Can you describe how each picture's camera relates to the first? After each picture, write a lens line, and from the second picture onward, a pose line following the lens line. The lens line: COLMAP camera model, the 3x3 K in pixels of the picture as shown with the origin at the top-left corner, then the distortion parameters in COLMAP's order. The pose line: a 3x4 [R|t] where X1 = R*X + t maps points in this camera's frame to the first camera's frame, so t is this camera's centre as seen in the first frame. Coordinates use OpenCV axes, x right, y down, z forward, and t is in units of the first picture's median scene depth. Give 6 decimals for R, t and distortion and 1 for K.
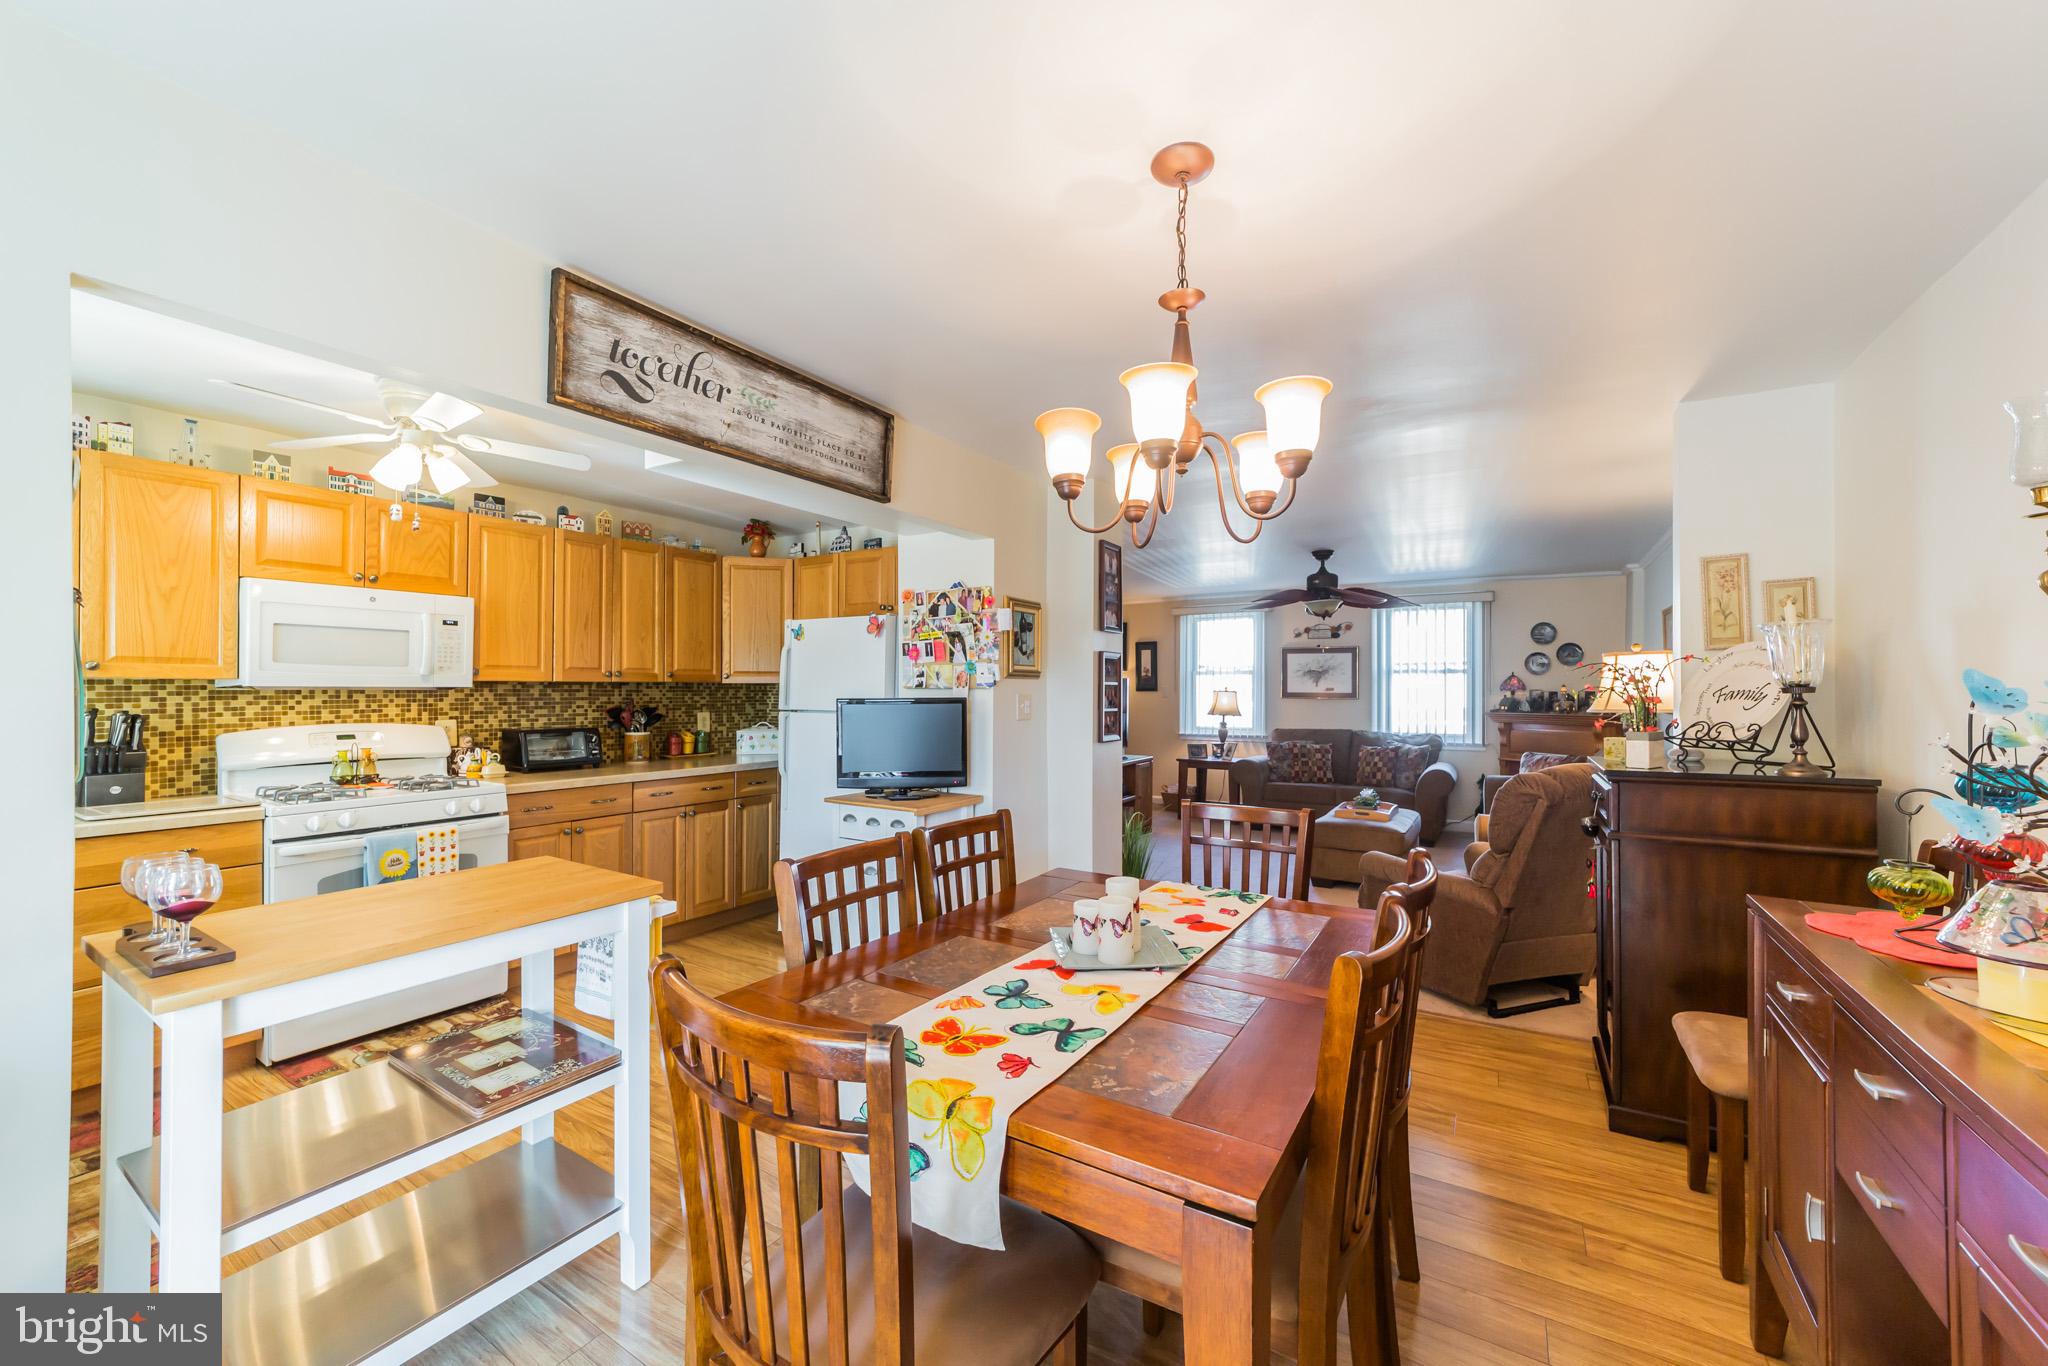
lens RADIAL K [[795.9, 0, 1037.6], [0, 795.9, 685.1], [0, 0, 1]] dist [-0.019641, 0.005549]
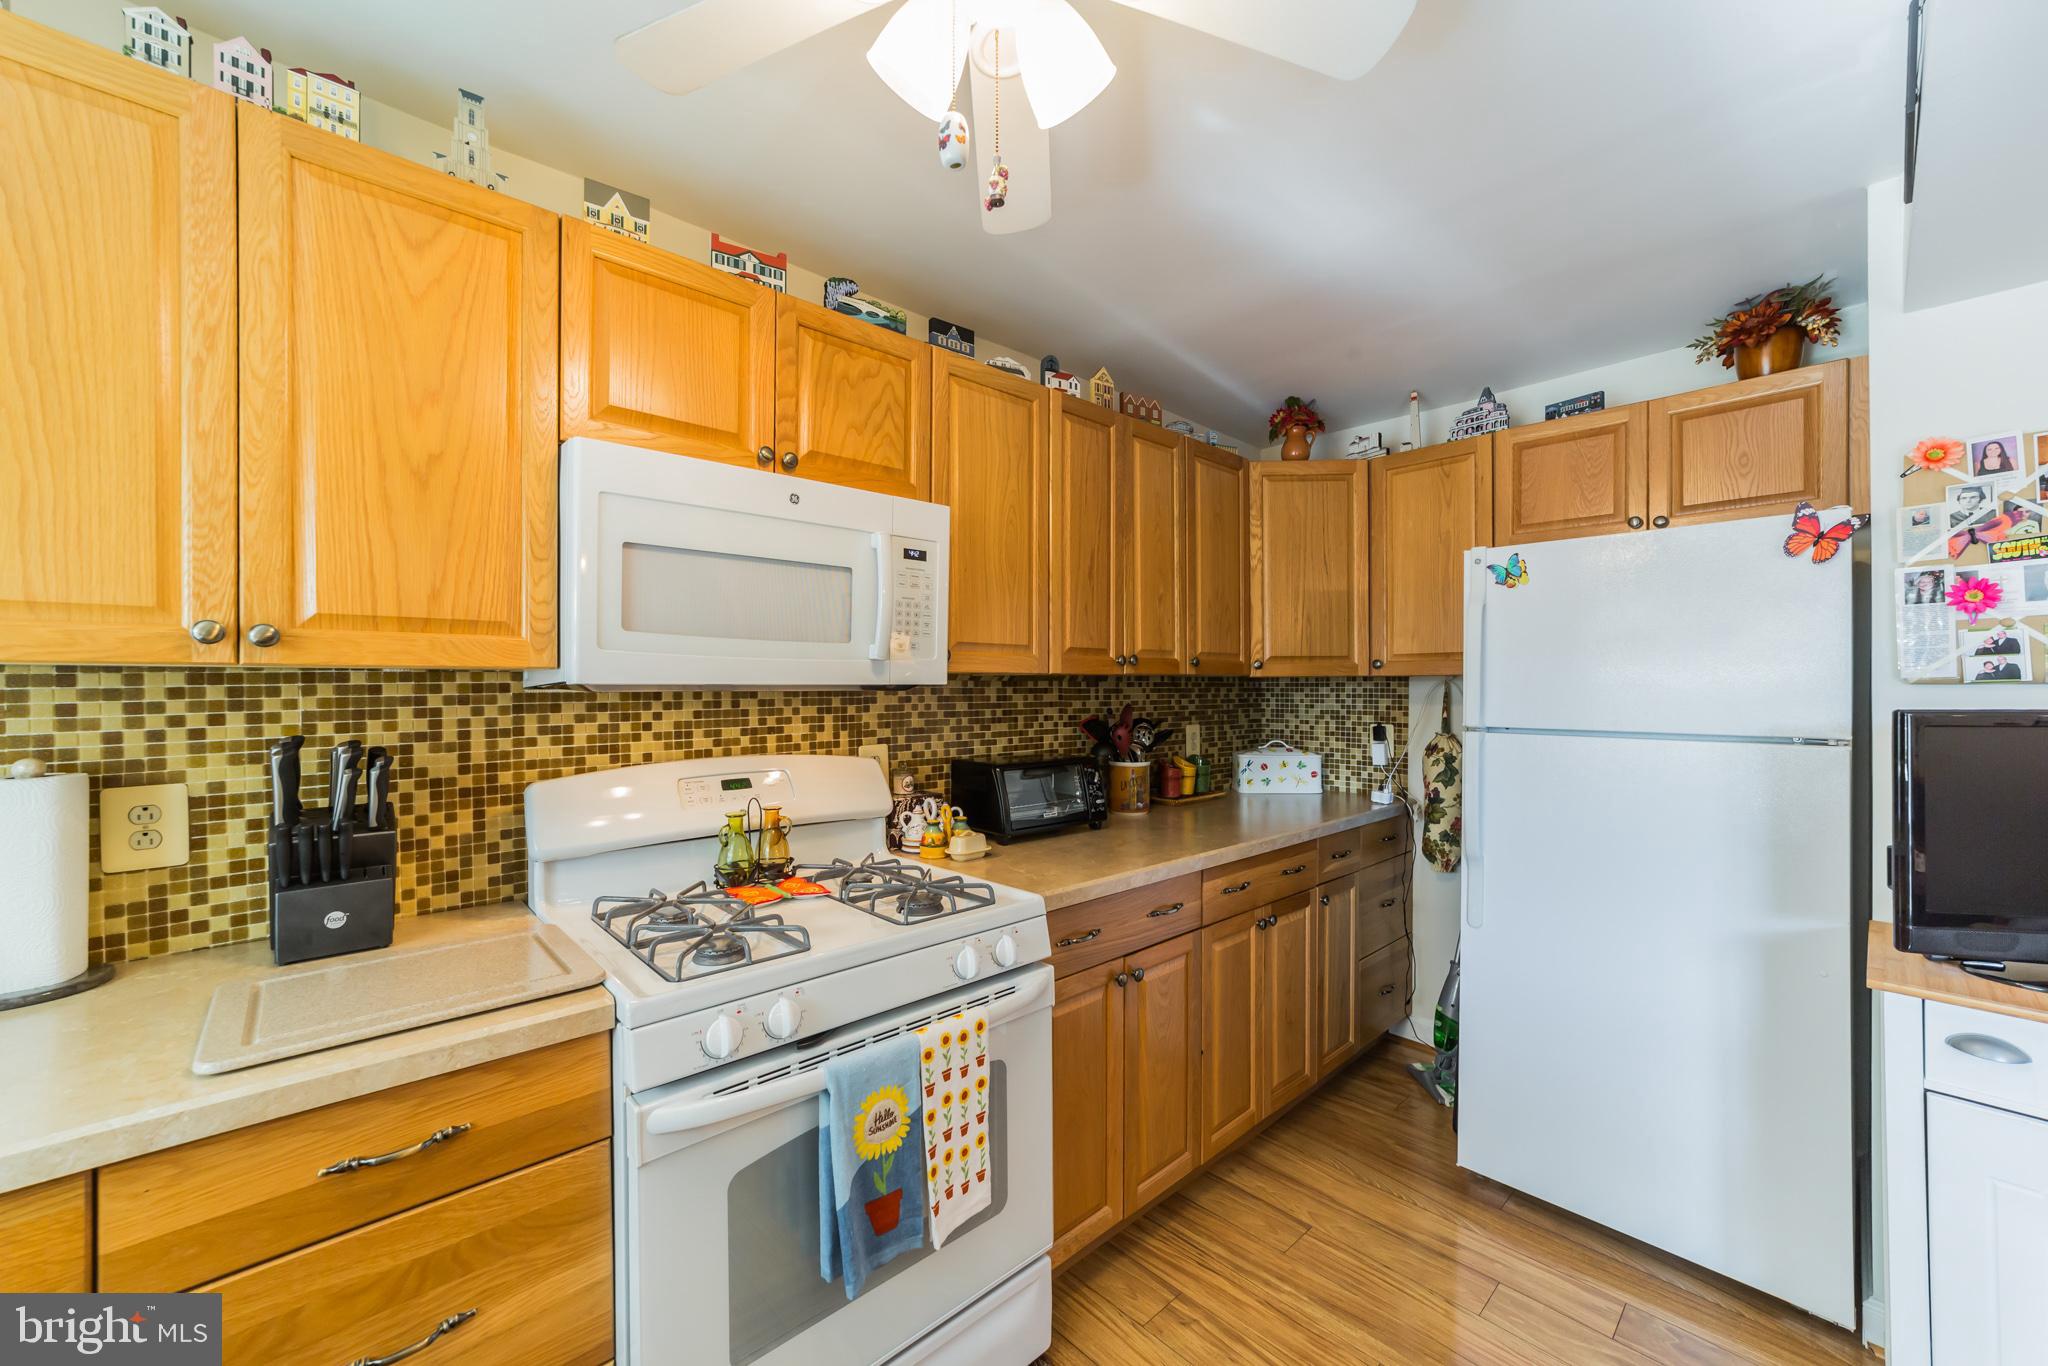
lens RADIAL K [[795.9, 0, 1037.0], [0, 795.9, 685.8], [0, 0, 1]] dist [-0.019641, 0.005549]
pose [[0.965780, -0.003861, -0.259334, -0.560977], [0.005070, 0.999979, 0.003994, 0.001334], [0.259313, -0.005172, 0.965779, 0.557381]]
